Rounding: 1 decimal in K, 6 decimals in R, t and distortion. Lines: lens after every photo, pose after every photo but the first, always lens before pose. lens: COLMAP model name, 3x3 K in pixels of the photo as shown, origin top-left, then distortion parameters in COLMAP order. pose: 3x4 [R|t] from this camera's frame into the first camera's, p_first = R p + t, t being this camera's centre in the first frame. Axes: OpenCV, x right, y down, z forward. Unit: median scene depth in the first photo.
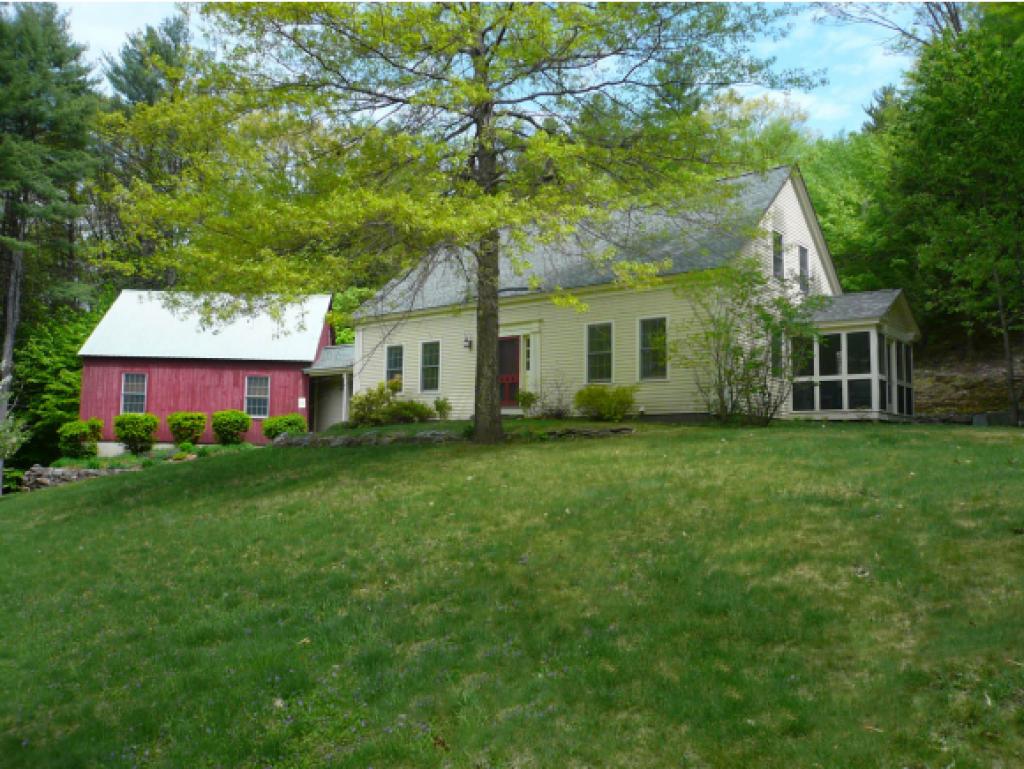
lens RADIAL K [[862.1, 0, 512.0], [0, 862.1, 384.5], [0, 0, 1]] dist [-0.125303, 0.123242]
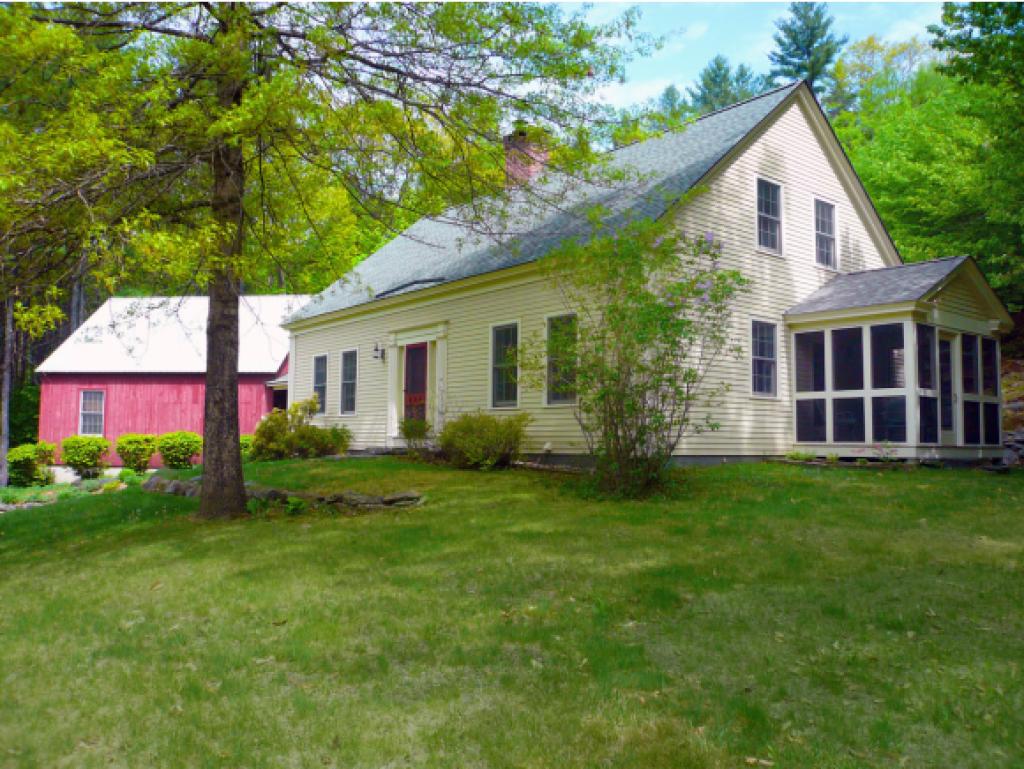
lens RADIAL K [[862.1, 0, 512.0], [0, 862.1, 384.5], [0, 0, 1]] dist [-0.125303, 0.123242]
pose [[0.978177, -0.018205, -0.206972, 0.225714], [0.020835, 0.999727, 0.010535, -0.024709], [0.206724, -0.014618, 0.978290, 0.259662]]
